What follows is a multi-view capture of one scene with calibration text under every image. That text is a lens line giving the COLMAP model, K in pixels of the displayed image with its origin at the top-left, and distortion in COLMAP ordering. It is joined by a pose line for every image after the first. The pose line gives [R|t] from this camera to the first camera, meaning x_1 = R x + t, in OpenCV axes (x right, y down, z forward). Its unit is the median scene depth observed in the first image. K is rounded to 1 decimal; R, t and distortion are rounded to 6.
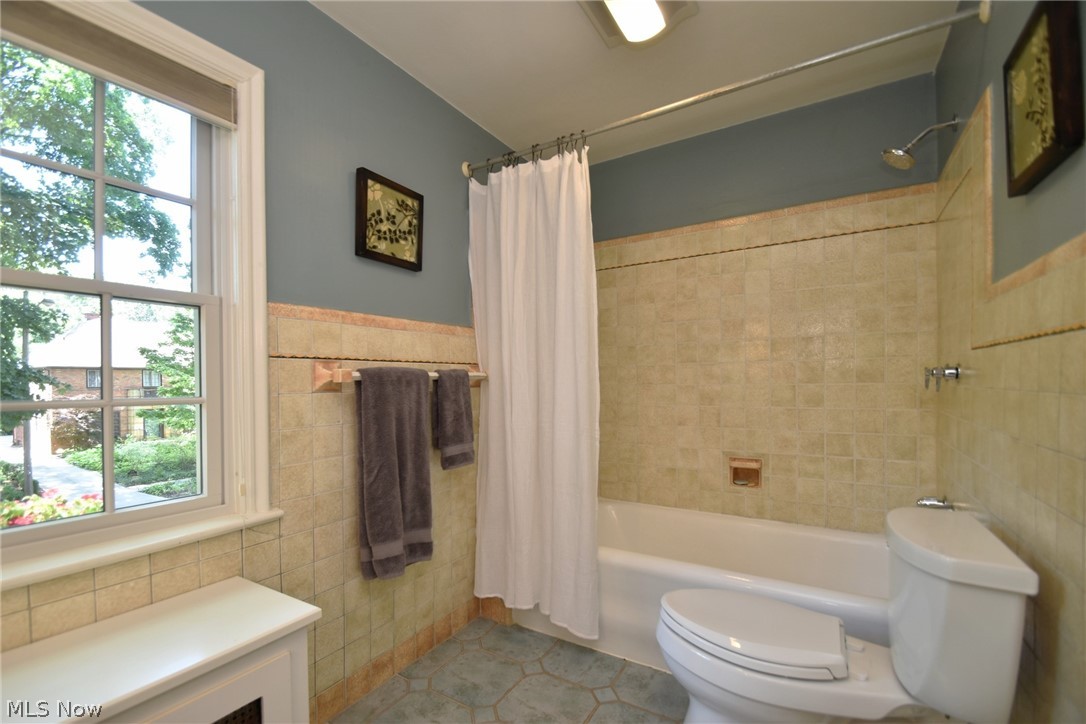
lens RADIAL K [[477.0, 0, 542.3], [0, 477.0, 383.1], [0, 0, 1]] dist [0.001074, -0.002032]
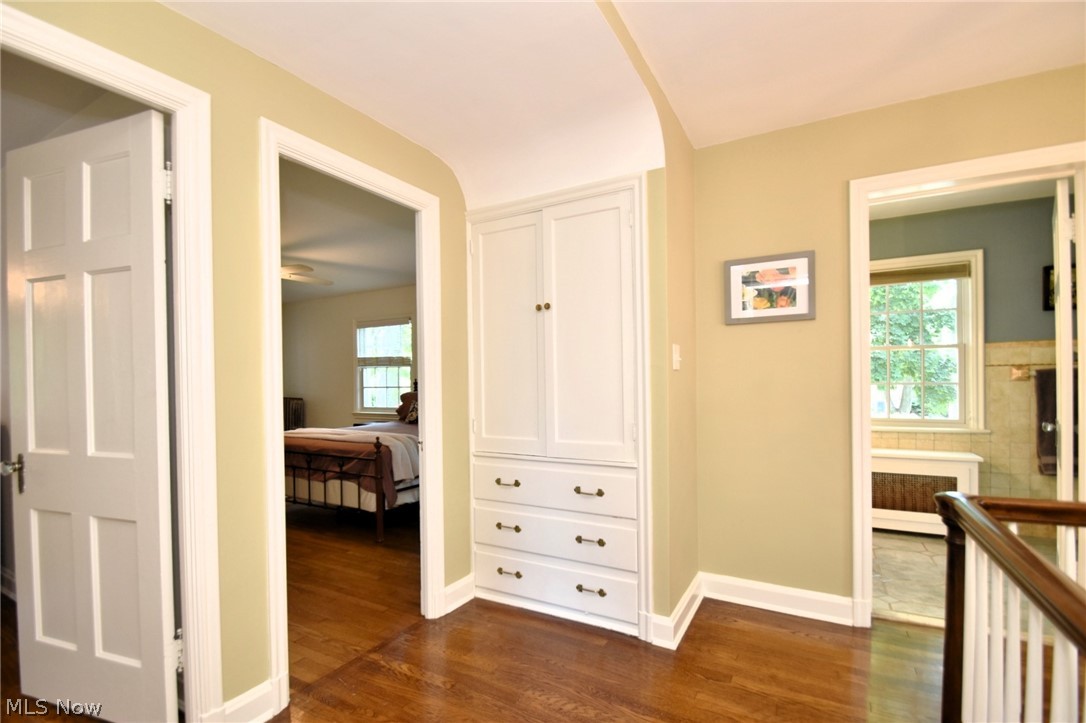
lens RADIAL K [[477.0, 0, 544.4], [0, 477.0, 369.3], [0, 0, 1]] dist [0.001074, -0.002032]
pose [[0.031643, 0.009515, -0.999454, 1.649476], [-0.000741, 0.999955, 0.009496, -0.053430], [0.999499, 0.000441, 0.031649, -1.217328]]
